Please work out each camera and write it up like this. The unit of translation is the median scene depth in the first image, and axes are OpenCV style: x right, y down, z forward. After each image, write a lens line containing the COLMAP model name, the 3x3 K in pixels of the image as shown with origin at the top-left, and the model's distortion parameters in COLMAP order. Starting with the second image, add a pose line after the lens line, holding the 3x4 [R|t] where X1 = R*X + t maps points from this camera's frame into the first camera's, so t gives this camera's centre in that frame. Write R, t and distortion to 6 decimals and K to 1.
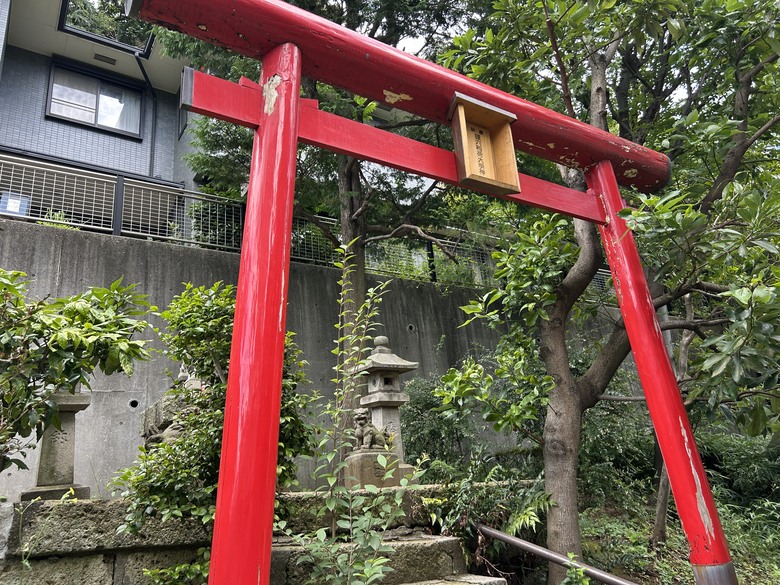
lens RADIAL K [[579.6, 0, 390.3], [0, 579.6, 292.3], [0, 0, 1]] dist [0.000703, 0.000026]
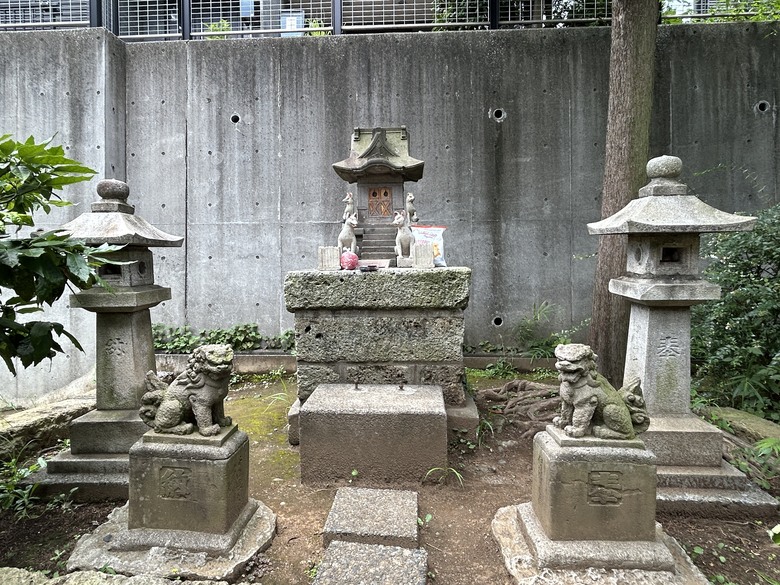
lens RADIAL K [[468.1, 0, 390.7], [0, 468.1, 286.1], [0, 0, 1]] dist [-0.003327, 0.002532]
pose [[0.814159, 0.105888, -0.570905, 0.030337], [0.132403, 0.923471, 0.360098, 0.007981], [0.565344, -0.368767, 0.737833, 0.566828]]
